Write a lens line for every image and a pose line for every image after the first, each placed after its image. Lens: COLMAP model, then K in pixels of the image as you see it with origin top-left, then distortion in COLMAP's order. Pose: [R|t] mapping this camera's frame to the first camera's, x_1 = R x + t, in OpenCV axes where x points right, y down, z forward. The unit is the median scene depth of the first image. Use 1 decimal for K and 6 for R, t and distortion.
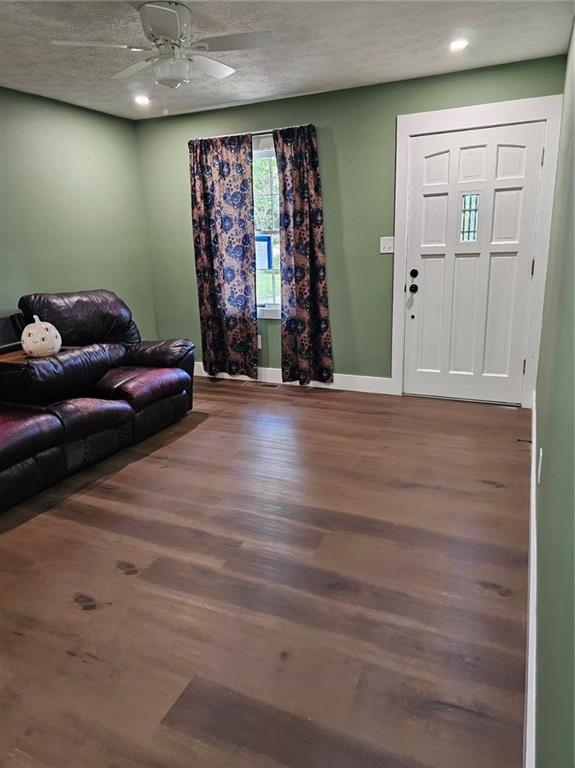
lens RADIAL K [[522.0, 0, 286.0], [0, 522.0, 383.1], [0, 0, 1]] dist [0.054460, -0.035308]
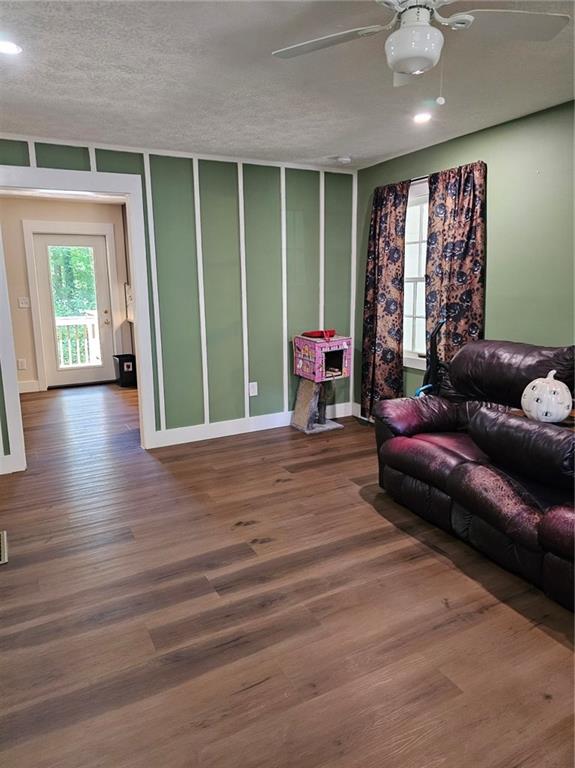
lens RADIAL K [[522.0, 0, 287.2], [0, 522.0, 377.0], [0, 0, 1]] dist [0.054460, -0.035308]
pose [[-0.611544, 0.183548, -0.769626, 0.421997], [-0.194543, 0.907975, 0.371127, -0.365286], [0.766921, 0.376685, -0.519558, 1.203438]]
